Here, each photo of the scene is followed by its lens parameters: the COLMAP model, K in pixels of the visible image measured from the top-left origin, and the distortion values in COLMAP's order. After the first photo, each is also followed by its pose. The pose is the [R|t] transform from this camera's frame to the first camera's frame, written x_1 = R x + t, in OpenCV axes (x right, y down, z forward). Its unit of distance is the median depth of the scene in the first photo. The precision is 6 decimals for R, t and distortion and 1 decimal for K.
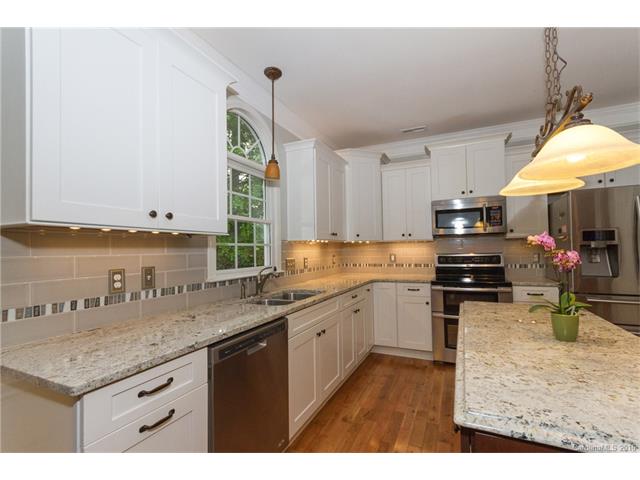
lens RADIAL K [[299.9, 0, 327.5], [0, 299.9, 243.5], [0, 0, 1]] dist [0.003725, -0.000207]
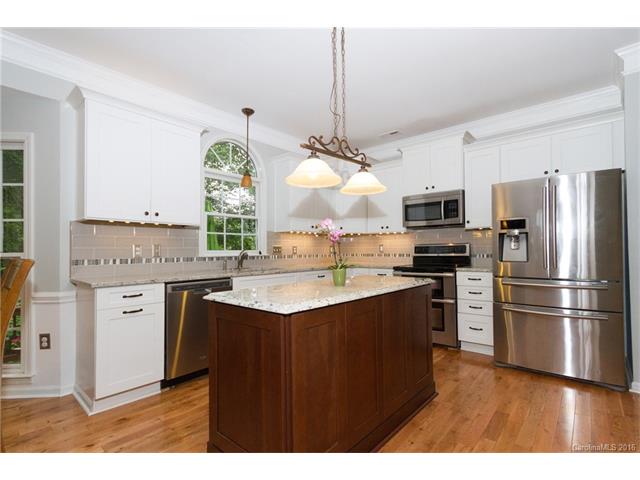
lens RADIAL K [[312.0, 0, 322.9], [0, 312.0, 247.3], [0, 0, 1]] dist [-0.002491, -0.000245]
pose [[0.958260, 0.007783, -0.285791, 0.498226], [-0.003392, 0.999869, 0.015856, 0.037757], [0.285876, -0.014225, 0.958161, -0.264699]]
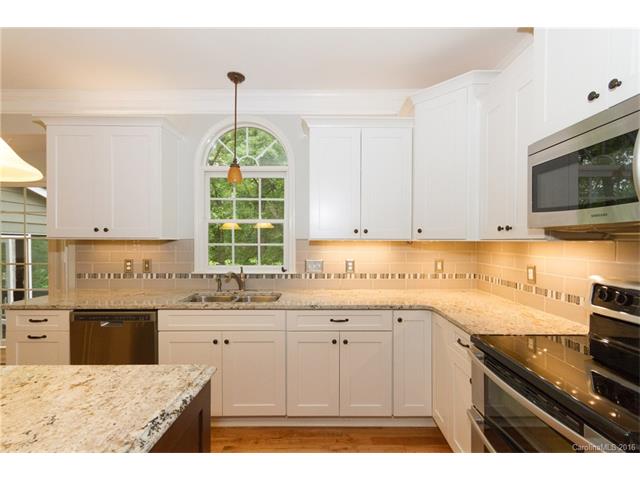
lens RADIAL K [[299.9, 0, 327.5], [0, 299.9, 243.5], [0, 0, 1]] dist [0.003725, -0.000207]
pose [[0.410229, 0.027685, -0.911562, 0.767913], [0.009741, 0.999349, 0.034735, -0.031861], [0.911931, -0.023129, 0.409692, 0.737355]]
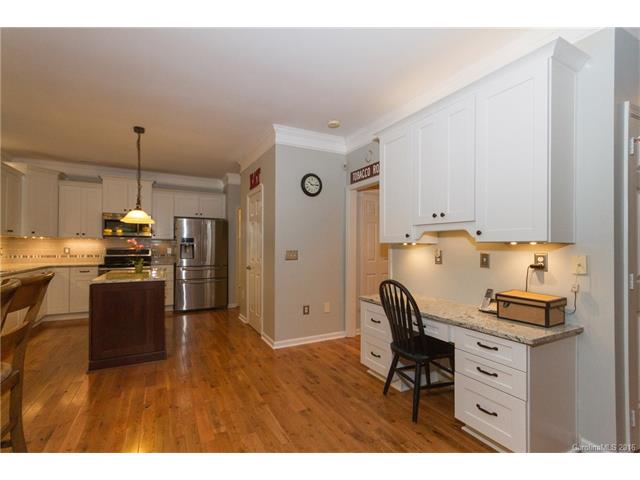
lens RADIAL K [[299.9, 0, 327.5], [0, 299.9, 243.5], [0, 0, 1]] dist [0.003725, -0.000207]
pose [[0.598502, 0.030238, 0.800551, -0.228185], [-0.033270, 0.999363, -0.012874, -0.006547], [-0.800430, -0.018929, 0.599127, -1.036239]]
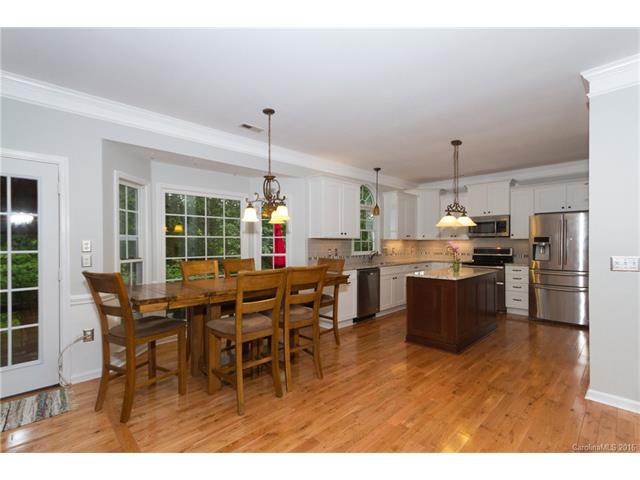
lens RADIAL K [[299.9, 0, 327.5], [0, 299.9, 243.5], [0, 0, 1]] dist [0.003725, -0.000207]
pose [[0.935557, 0.018717, -0.352680, 0.255753], [-0.009177, 0.999546, 0.028703, -0.038959], [0.353058, -0.023617, 0.935303, -1.177522]]
